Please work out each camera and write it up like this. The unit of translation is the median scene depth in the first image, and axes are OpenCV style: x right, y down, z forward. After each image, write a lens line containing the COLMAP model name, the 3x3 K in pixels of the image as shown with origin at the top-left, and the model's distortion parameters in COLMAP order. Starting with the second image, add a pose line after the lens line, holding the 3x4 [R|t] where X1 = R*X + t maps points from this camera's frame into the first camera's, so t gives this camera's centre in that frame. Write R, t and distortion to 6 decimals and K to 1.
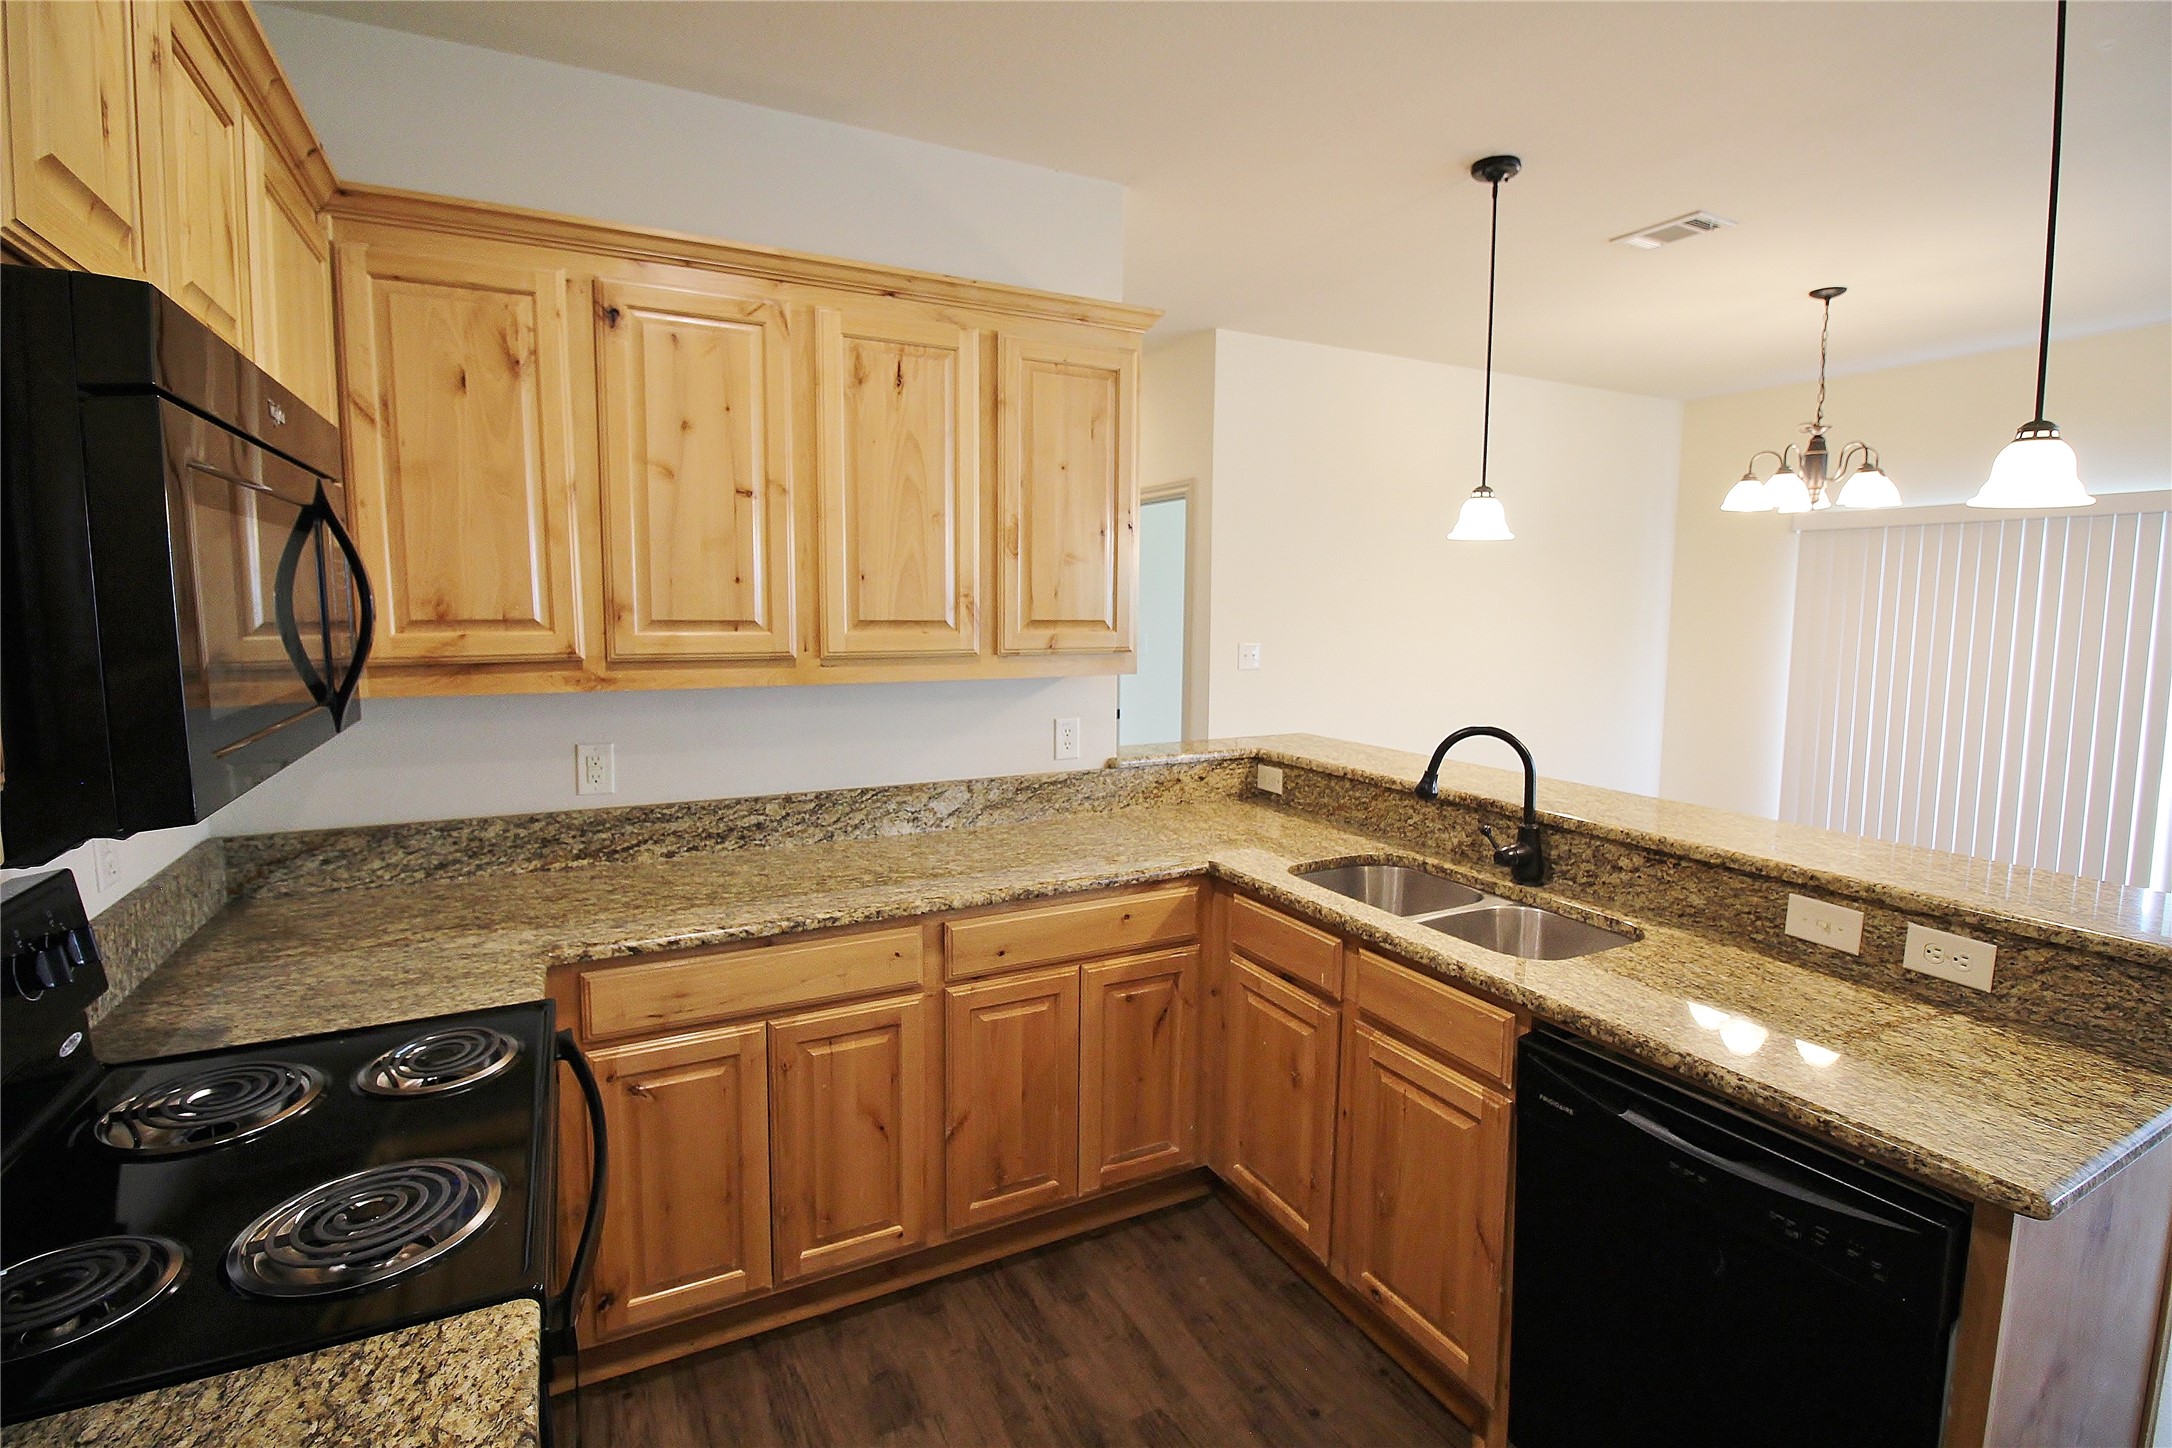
lens RADIAL K [[998.4, 0, 1083.7], [0, 998.4, 705.2], [0, 0, 1]] dist [-0.008357, -0.008686]
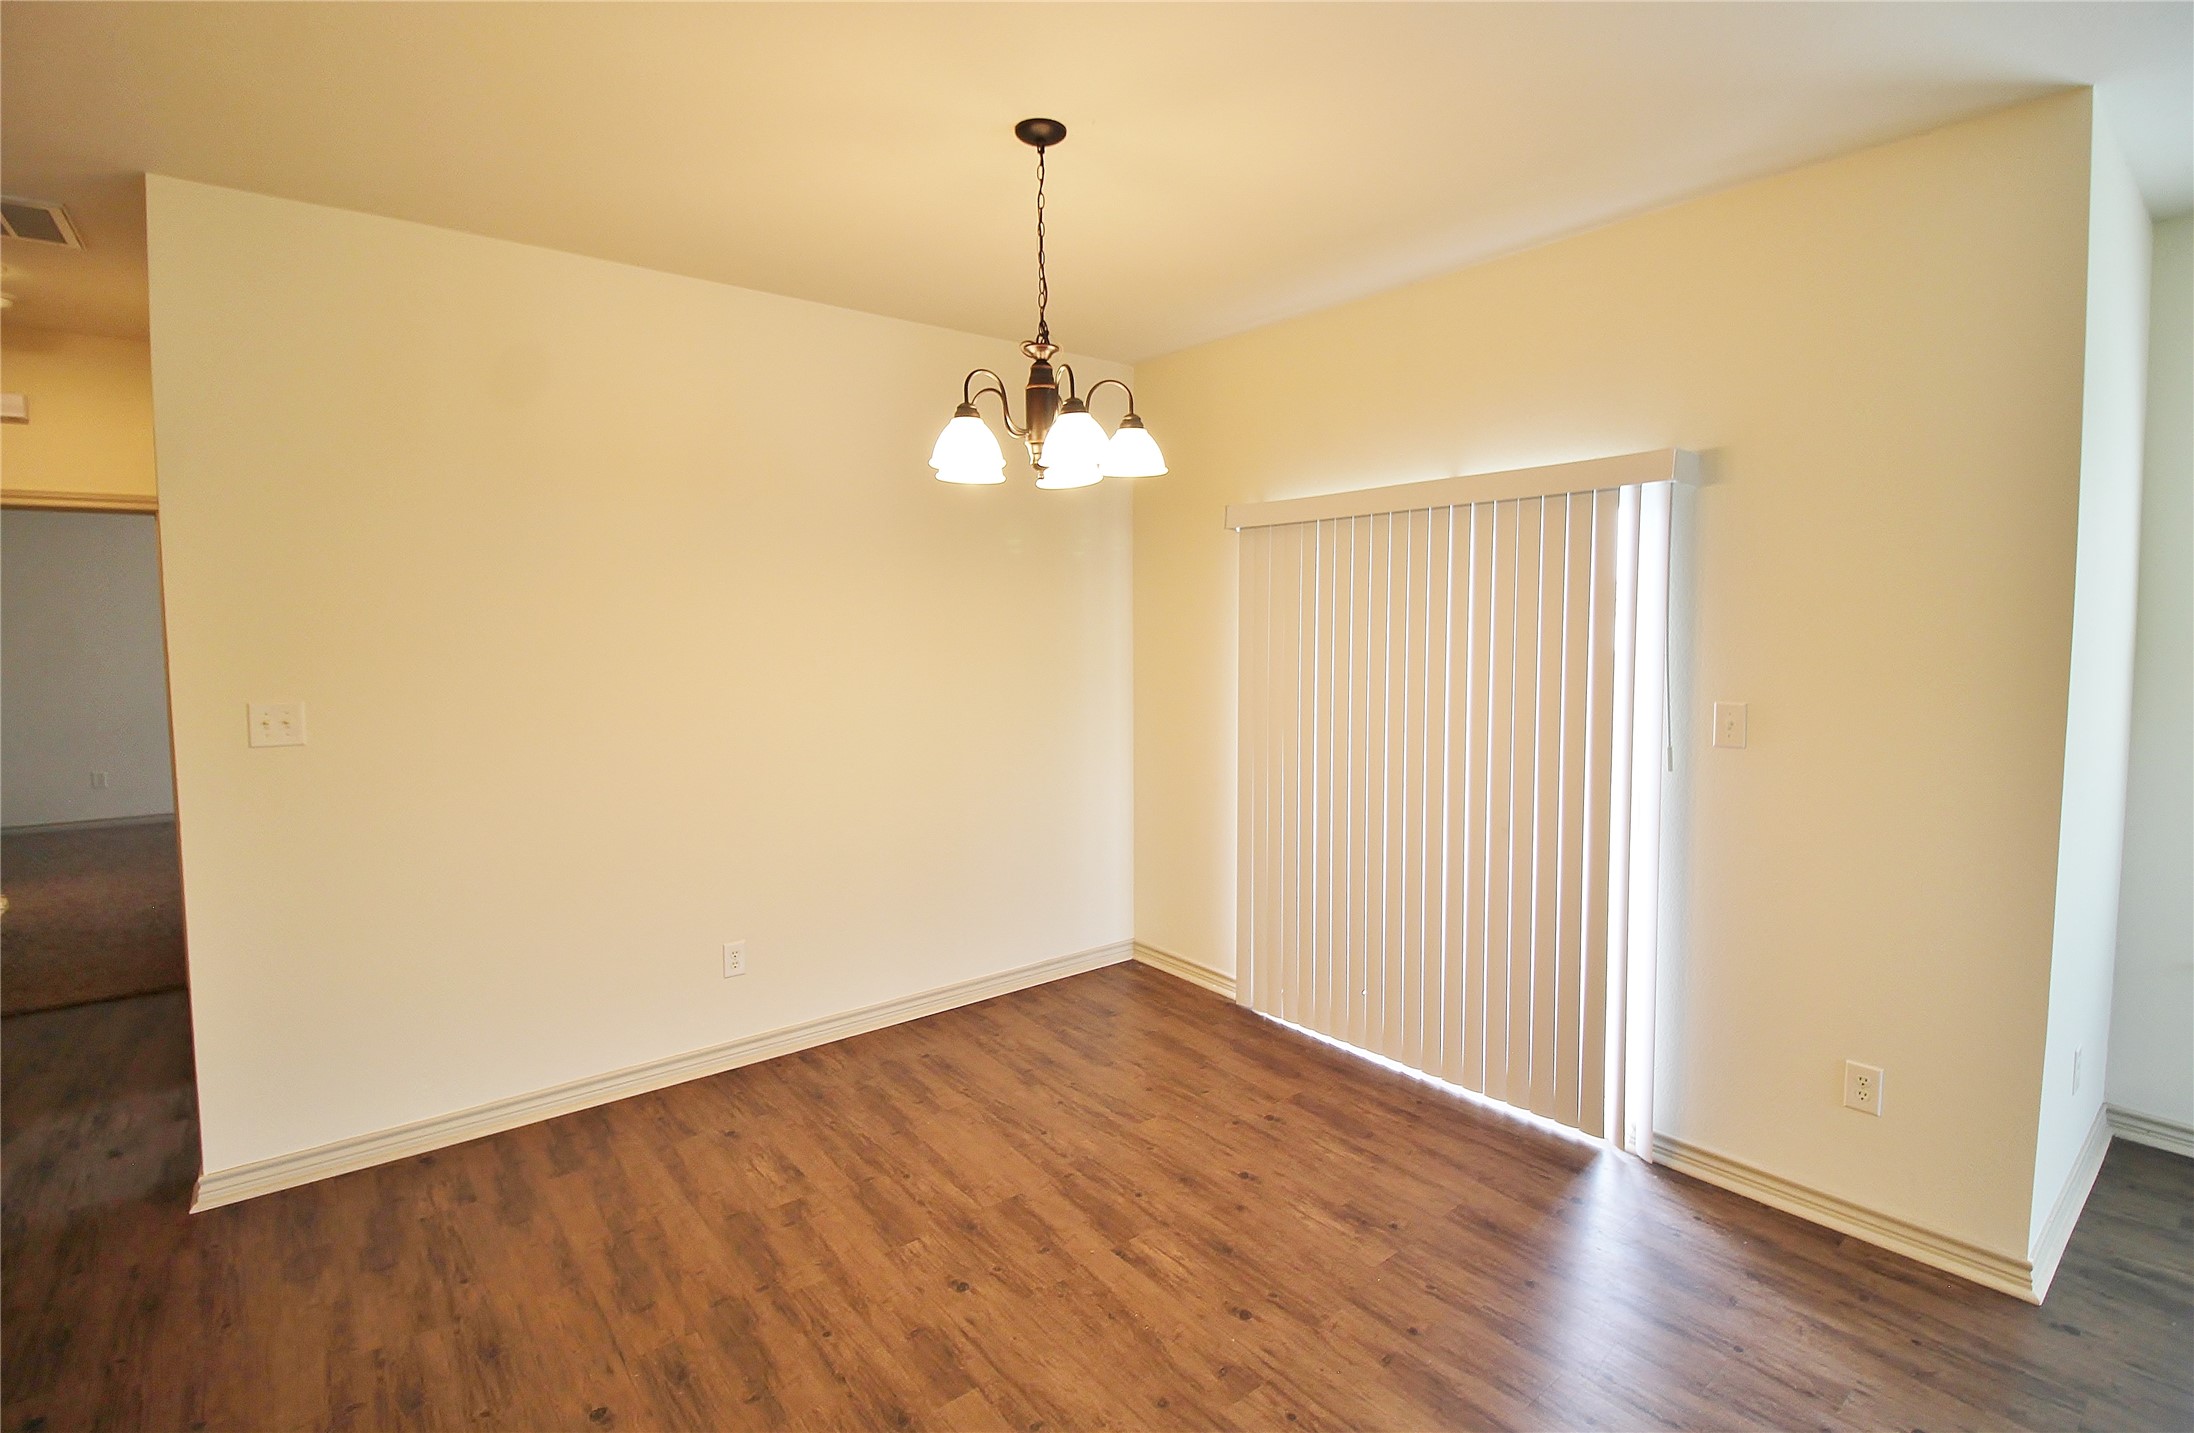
lens RADIAL K [[1027.4, 0, 1112.1], [0, 1027.4, 685.1], [0, 0, 1]] dist [-0.012338, -0.007165]
pose [[0.978599, -0.023361, 0.204445, 1.078804], [0.031475, 0.998837, -0.036526, -0.068467], [-0.203354, 0.042179, 0.978196, 0.604504]]
